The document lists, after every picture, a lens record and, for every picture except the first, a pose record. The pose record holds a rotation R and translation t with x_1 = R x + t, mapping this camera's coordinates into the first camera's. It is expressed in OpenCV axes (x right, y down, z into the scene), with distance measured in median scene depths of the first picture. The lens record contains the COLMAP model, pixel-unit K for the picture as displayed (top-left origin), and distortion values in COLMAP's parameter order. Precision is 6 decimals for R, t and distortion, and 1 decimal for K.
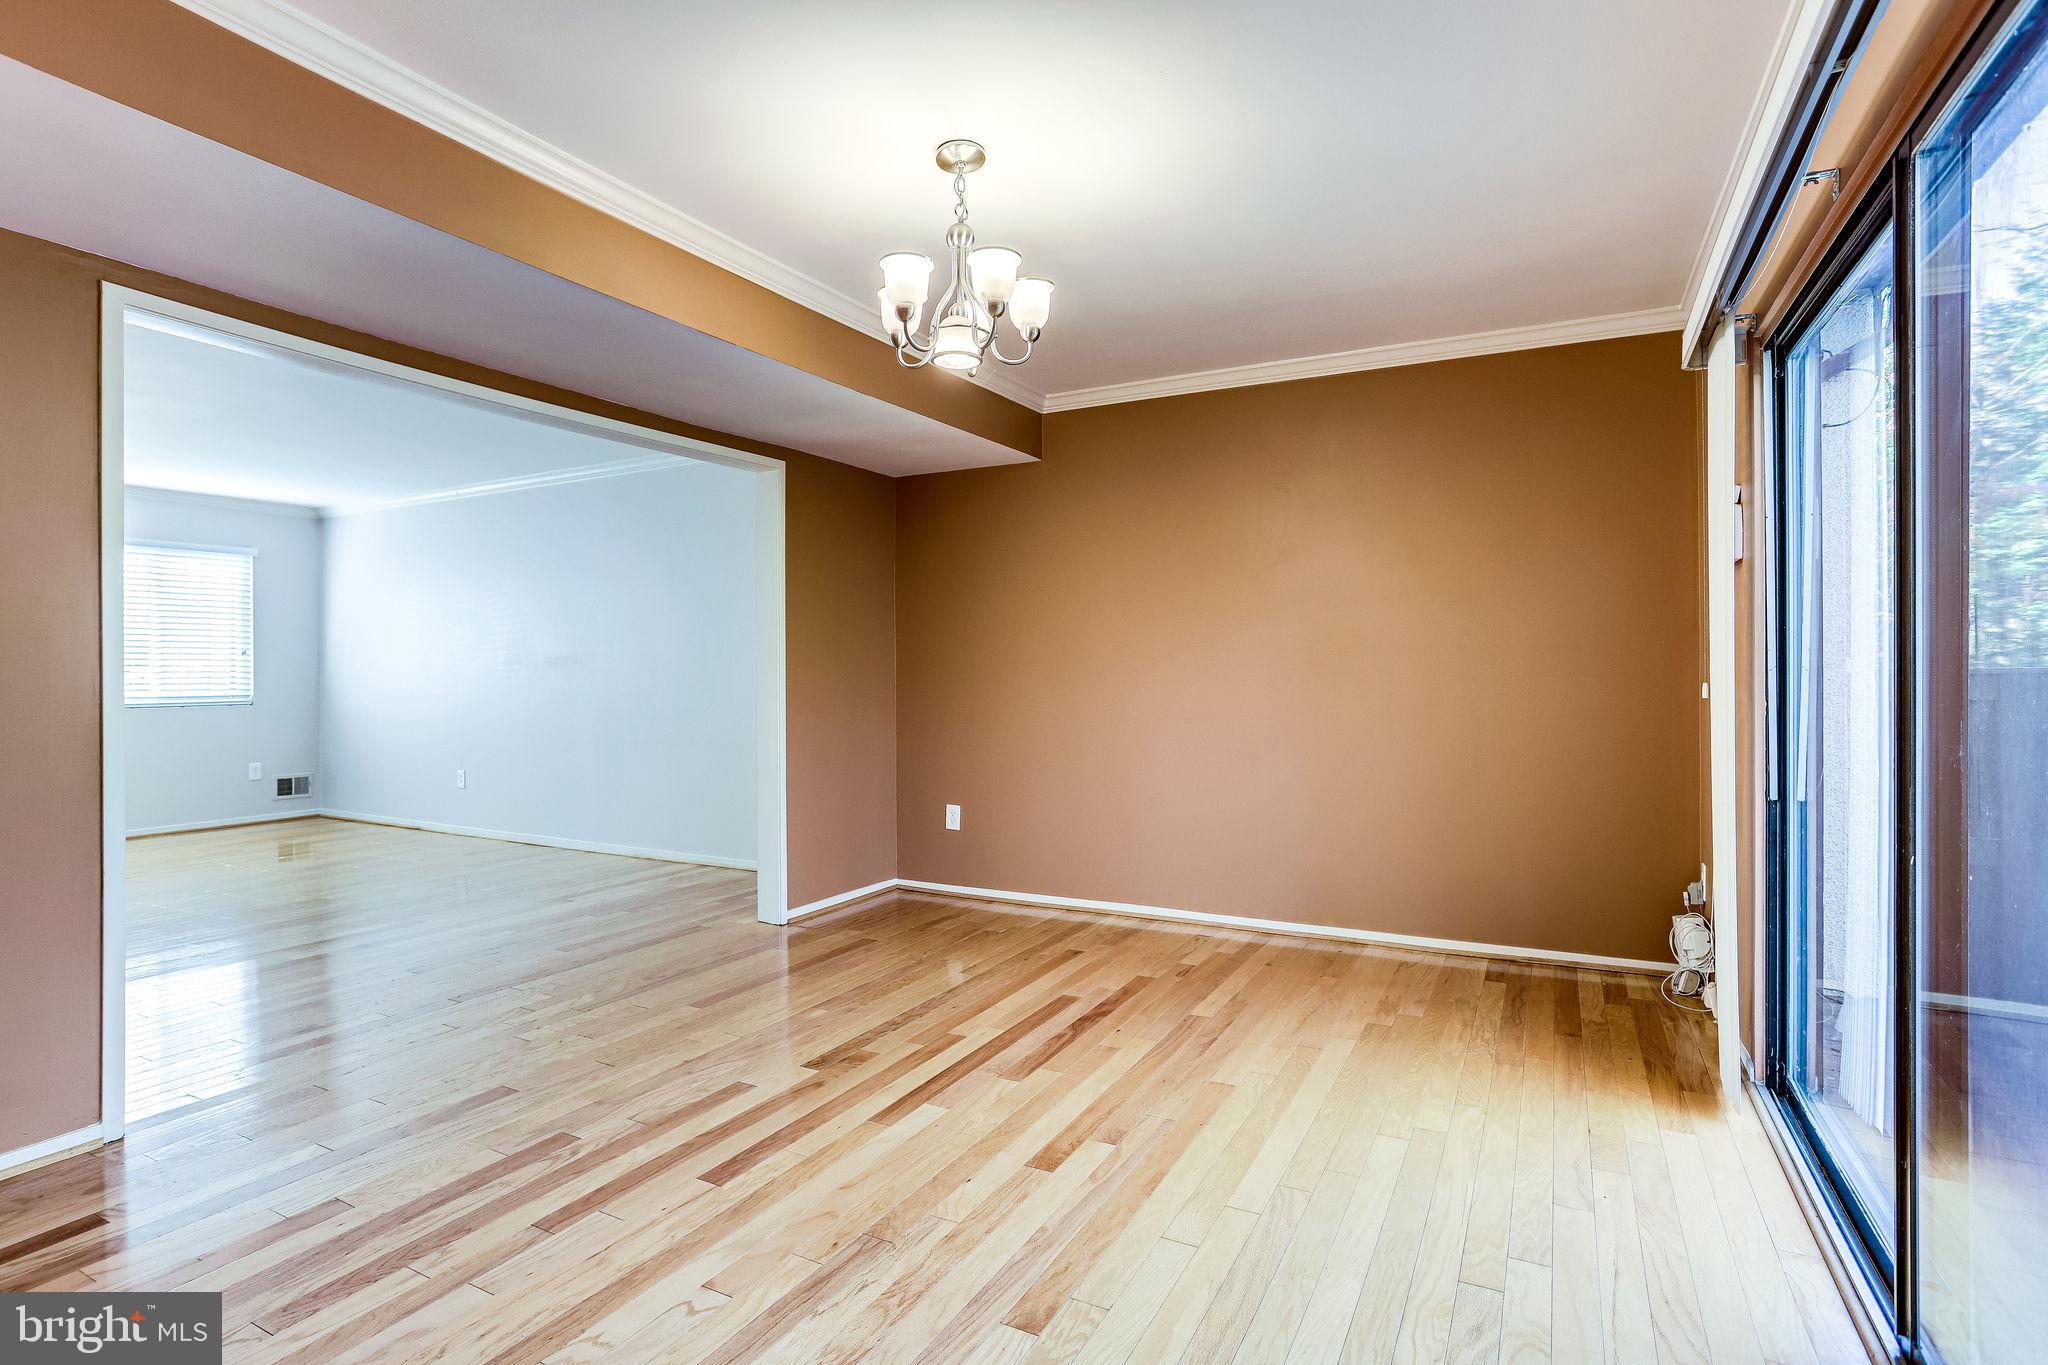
lens RADIAL K [[995.7, 0, 1022.4], [0, 995.7, 670.8], [0, 0, 1]] dist [-0.050583, 0.023290]
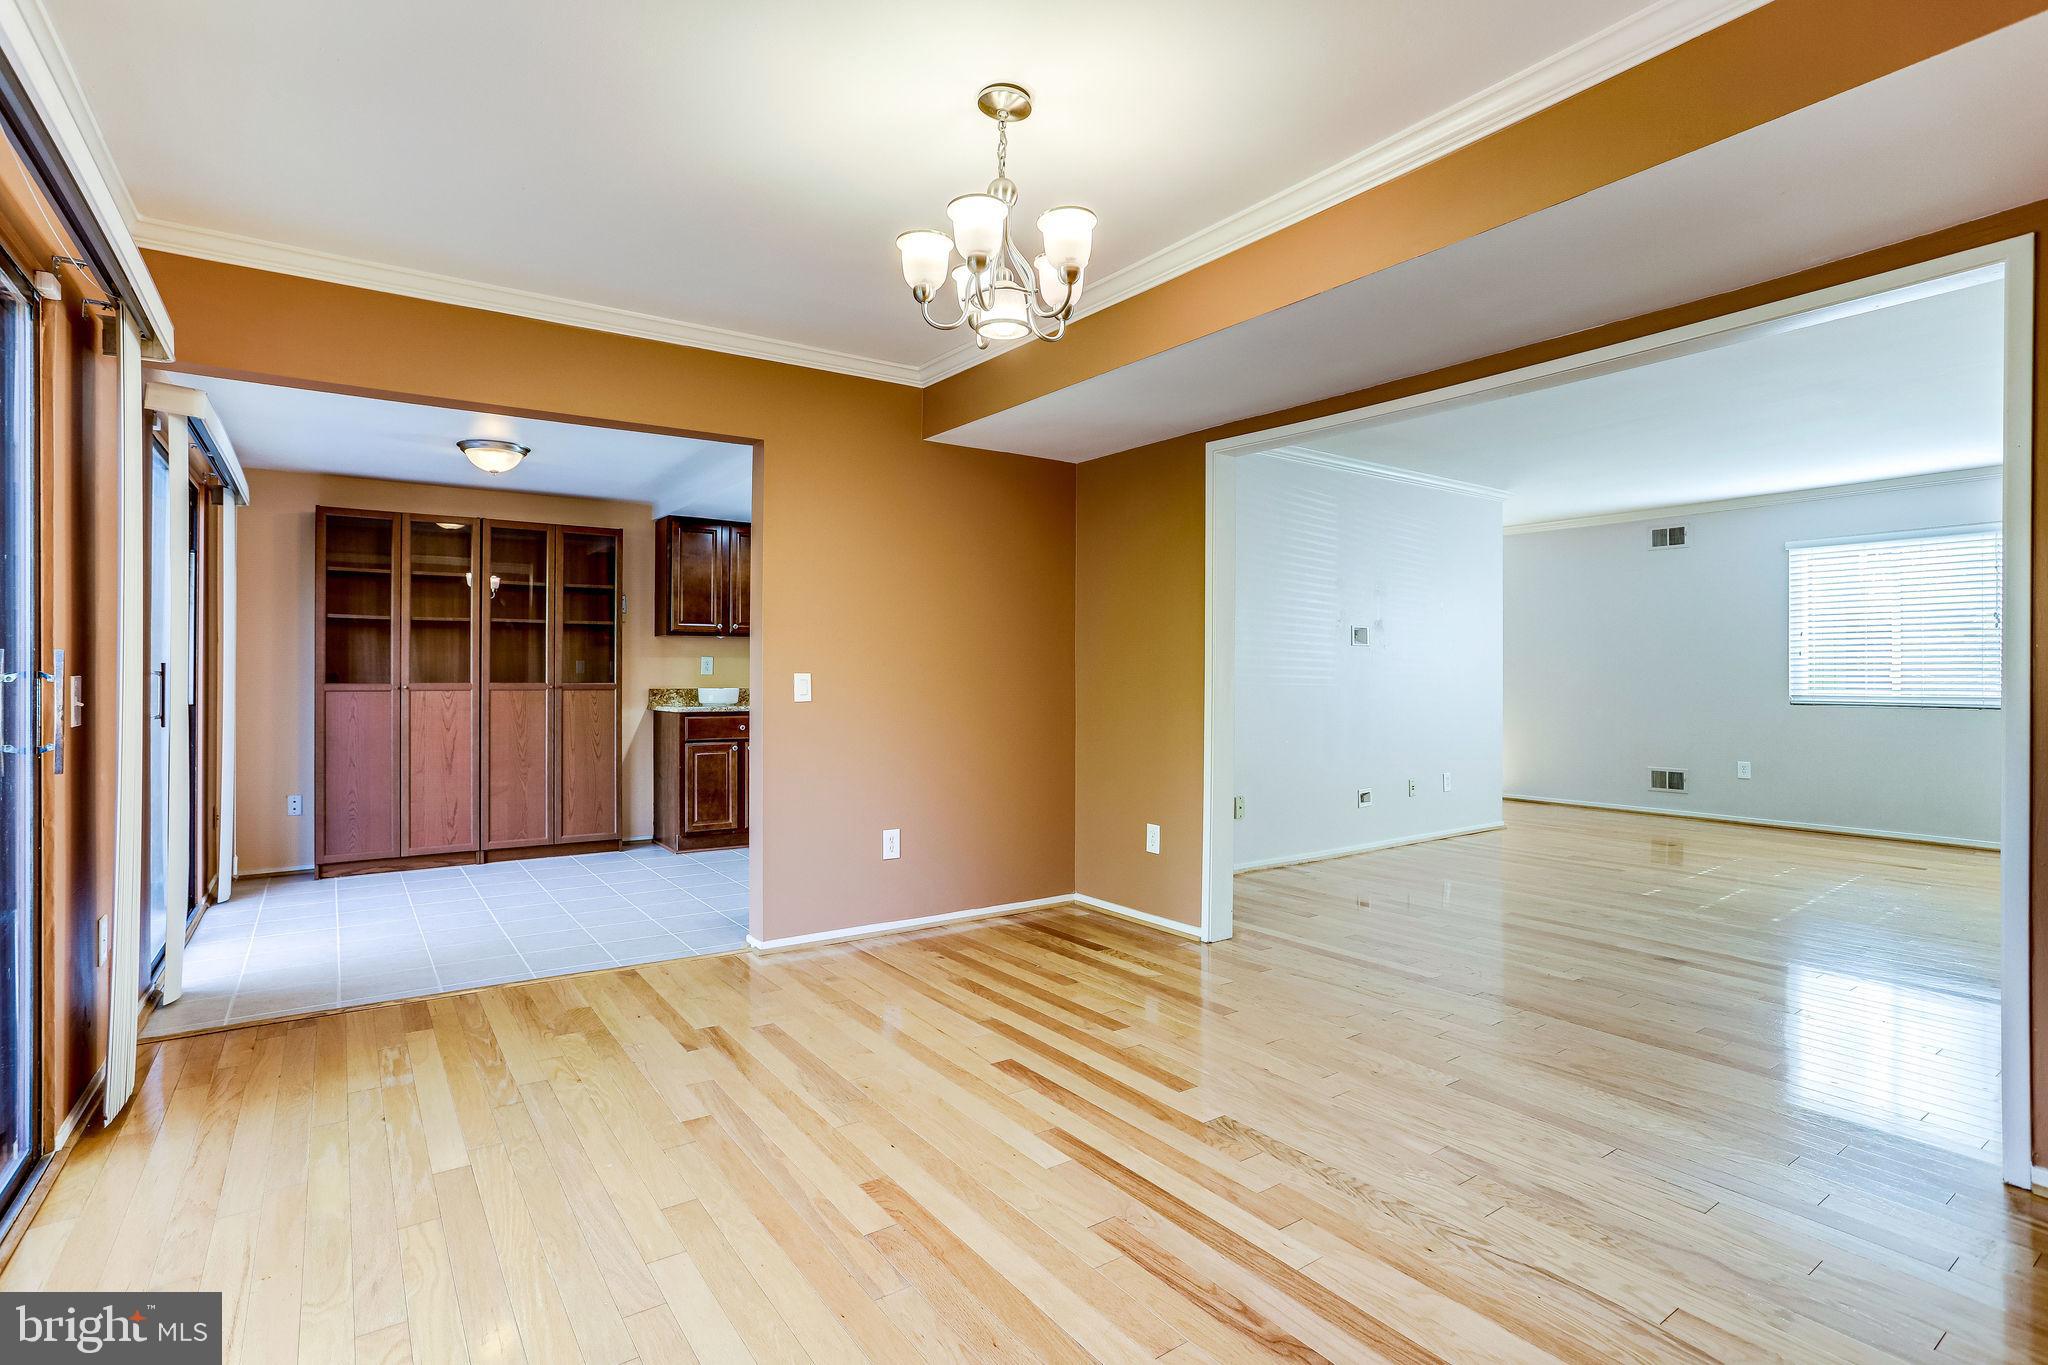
lens RADIAL K [[995.7, 0, 1020.2], [0, 995.7, 668.8], [0, 0, 1]] dist [-0.050583, 0.023290]
pose [[-0.444467, -0.001584, -0.895794, 0.721579], [0.002665, 0.999992, -0.003091, 0.003078], [0.895791, -0.003761, -0.444459, 1.372266]]
